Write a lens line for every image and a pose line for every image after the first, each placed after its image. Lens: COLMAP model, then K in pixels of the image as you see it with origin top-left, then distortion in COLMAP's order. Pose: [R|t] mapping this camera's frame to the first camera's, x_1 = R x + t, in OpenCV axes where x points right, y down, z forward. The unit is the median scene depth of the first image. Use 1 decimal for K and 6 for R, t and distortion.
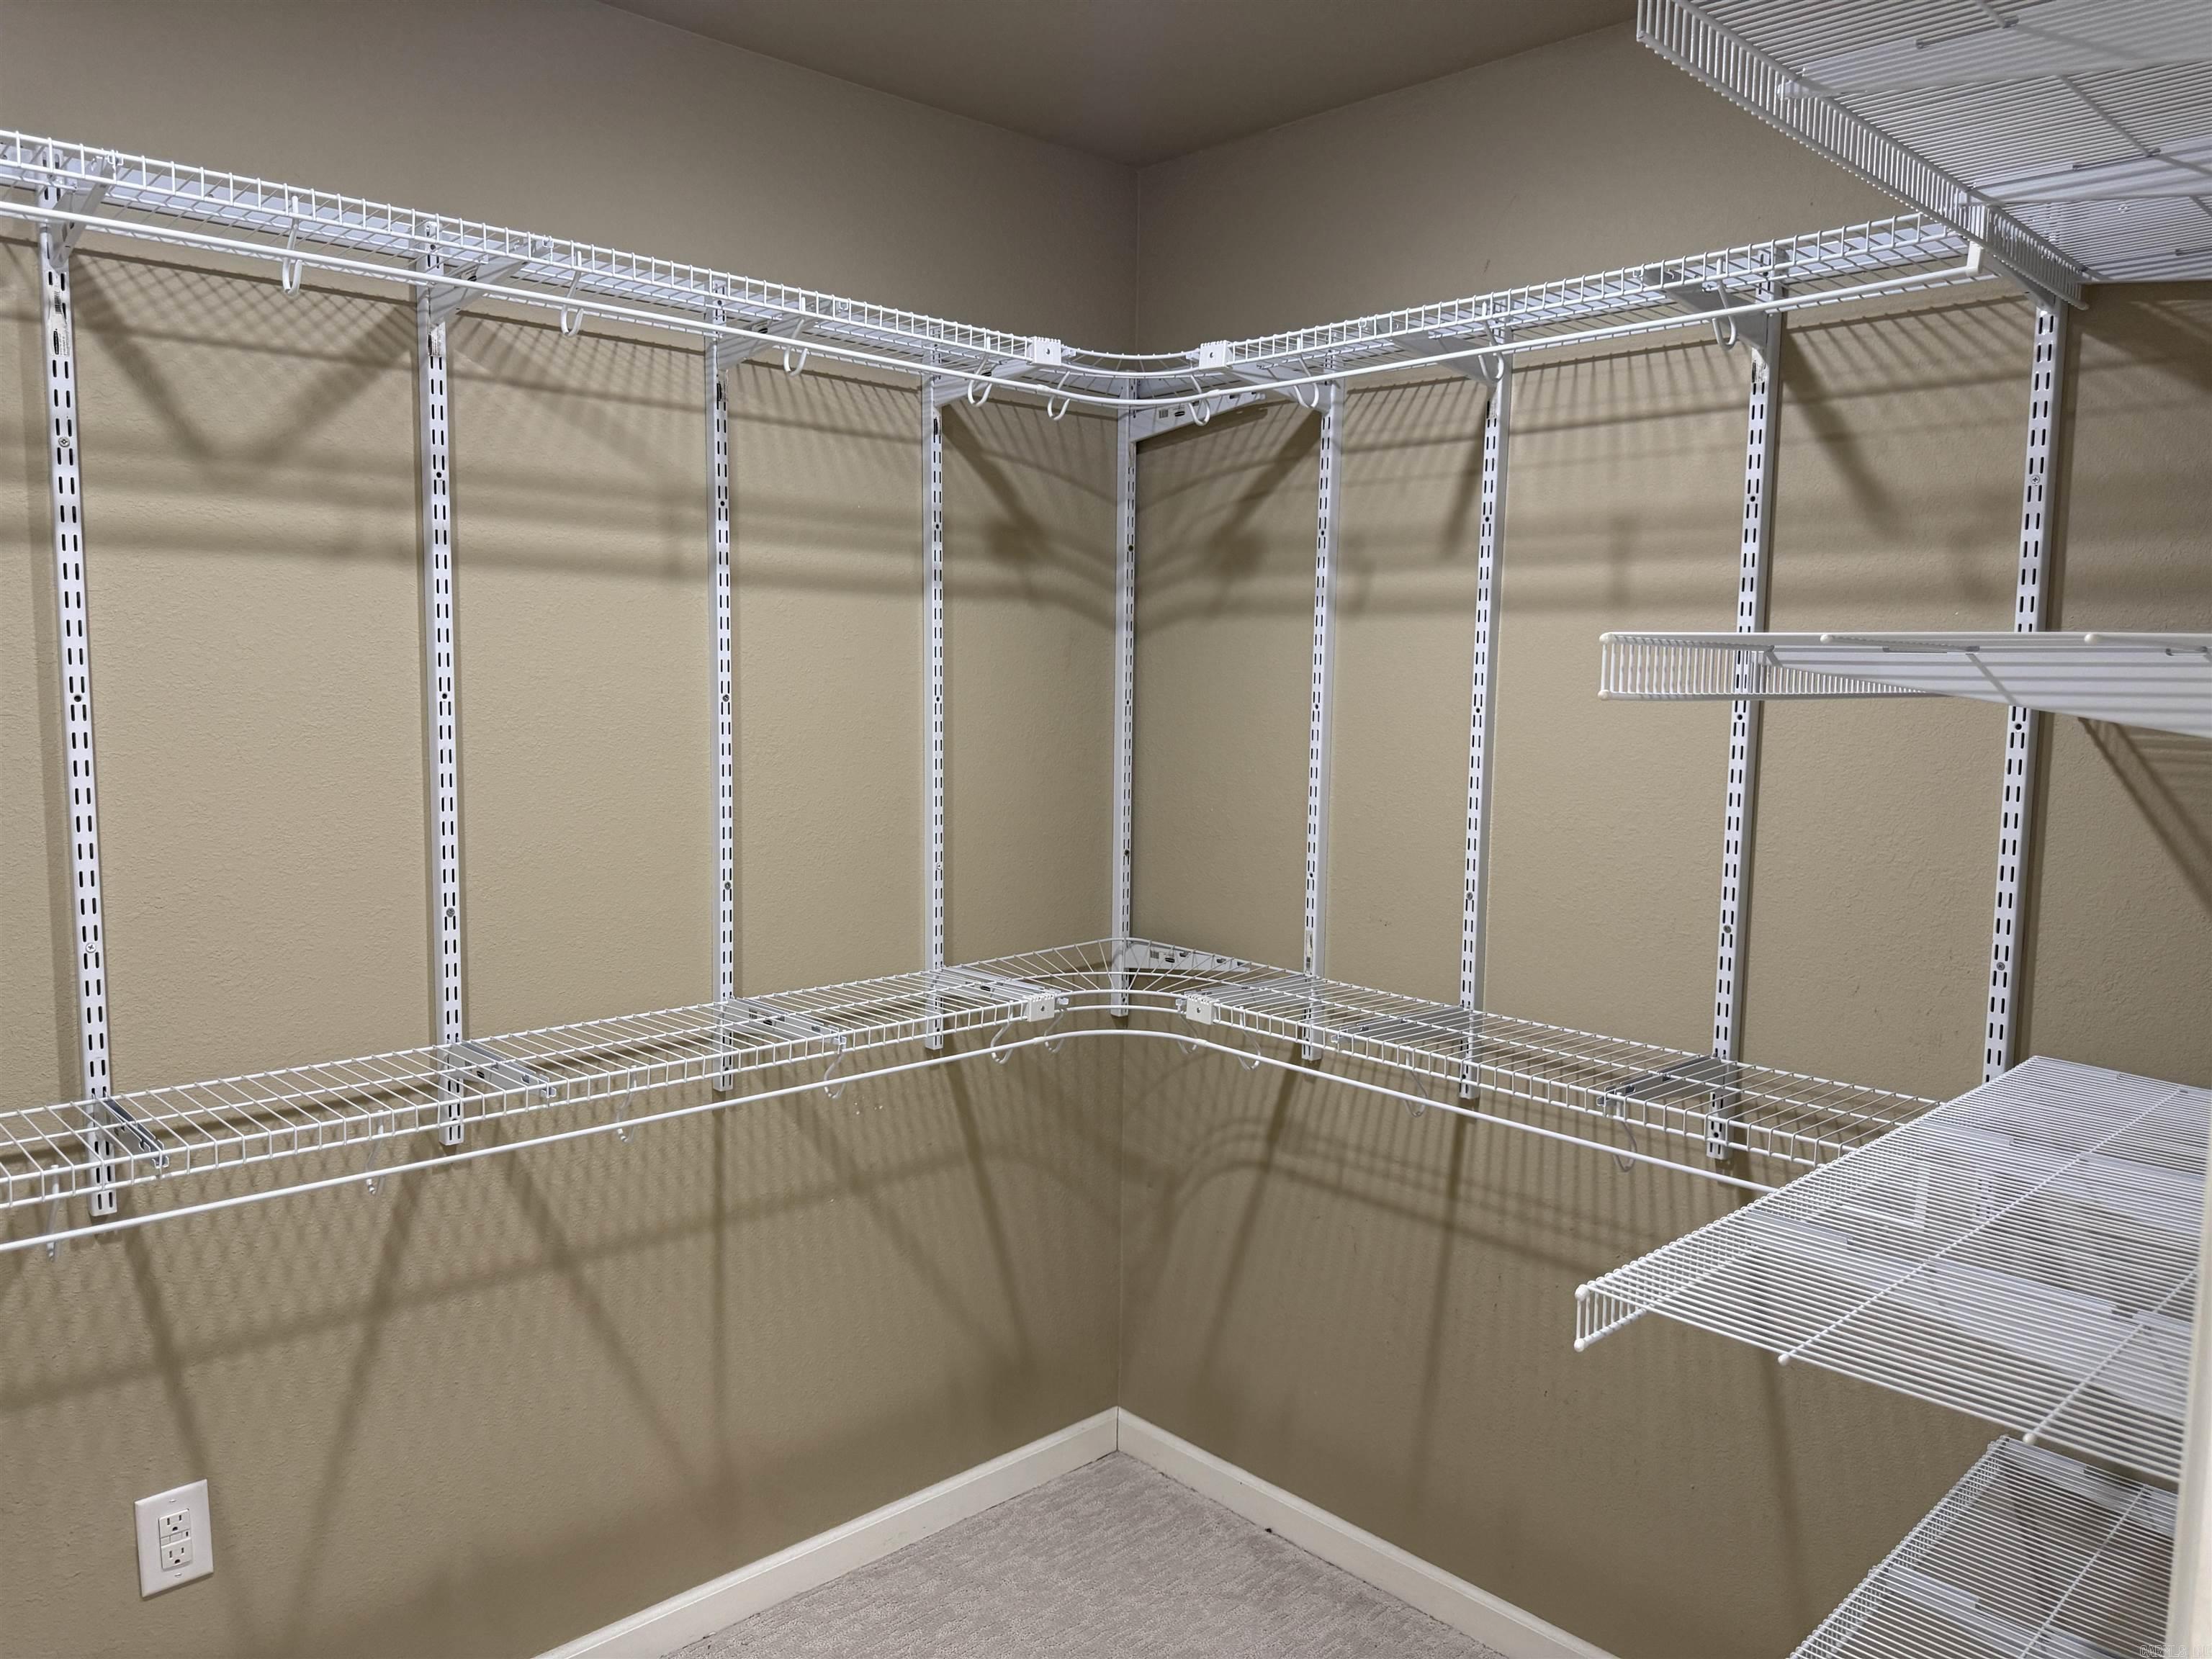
lens RADIAL K [[1550.5, 0, 1092.6], [0, 1550.5, 832.5], [0, 0, 1]] dist [0.136287, -0.229923]
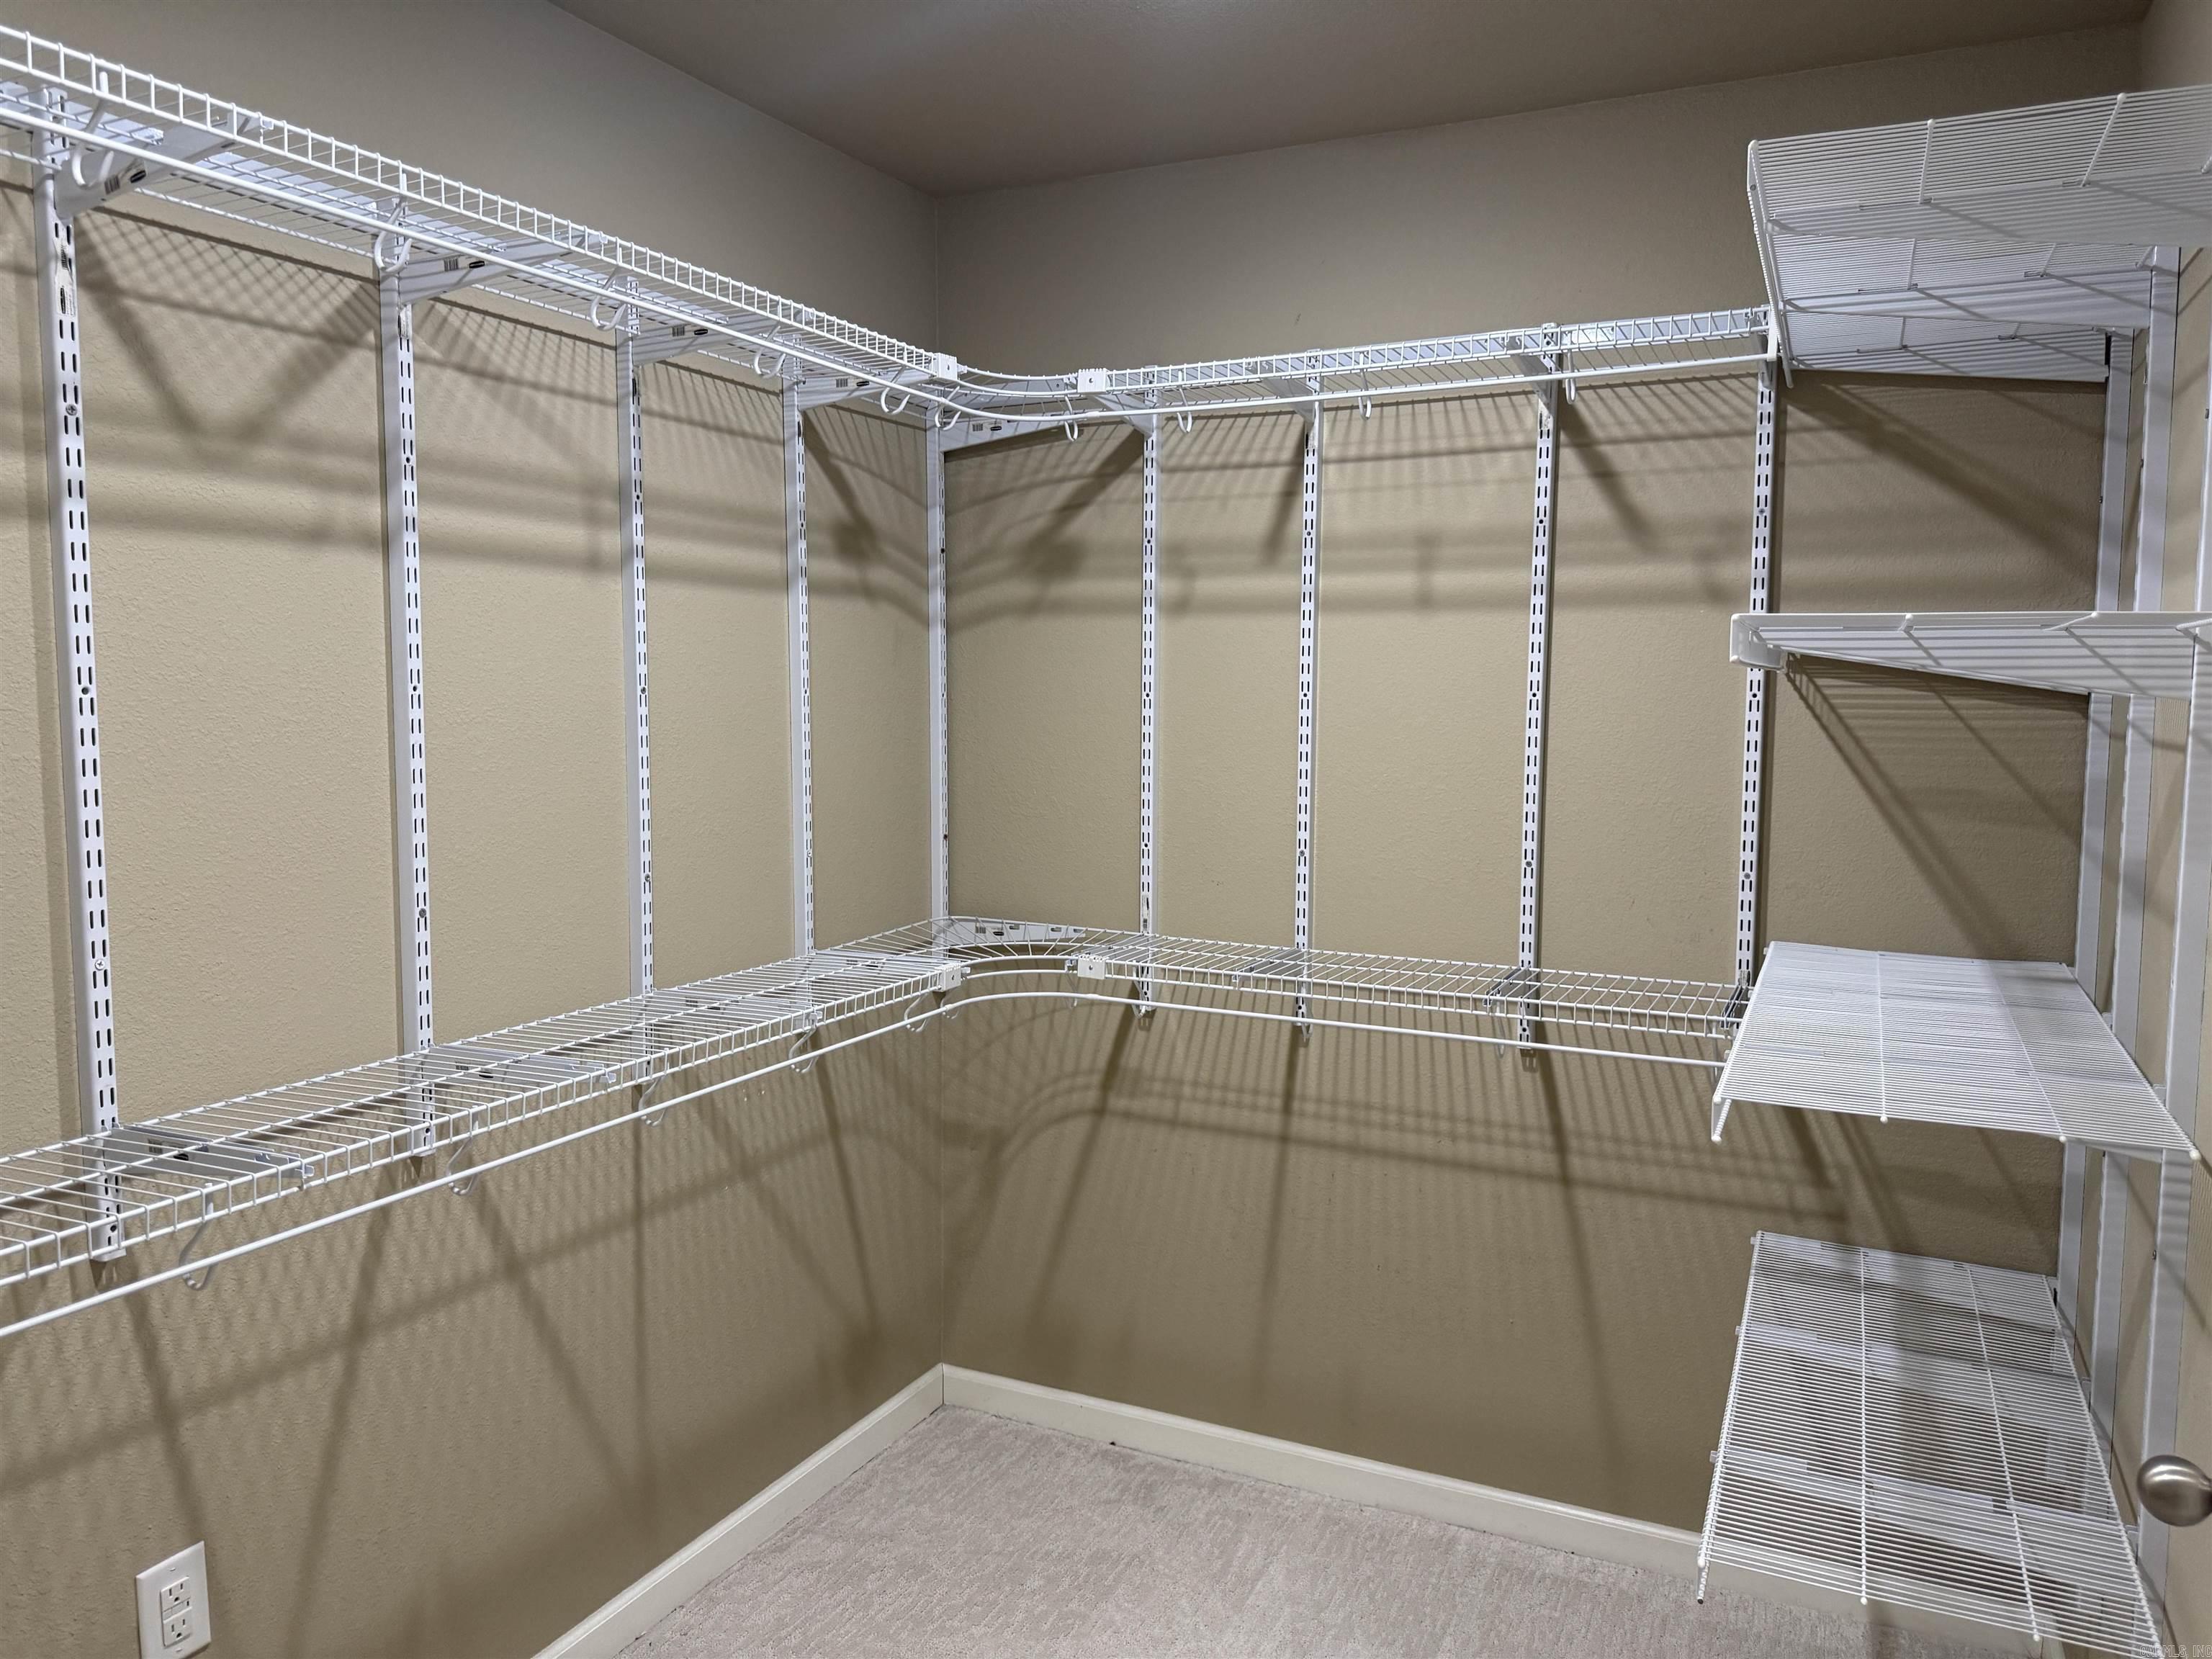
lens RADIAL K [[1554.1, 0, 1103.2], [0, 1554.1, 825.3], [0, 0, 1]] dist [0.149028, -0.235694]
pose [[0.935531, -0.041839, 0.350757, -0.316403], [0.045782, 0.998947, -0.002954, 0.016788], [-0.350264, 0.018822, 0.936462, -0.048022]]
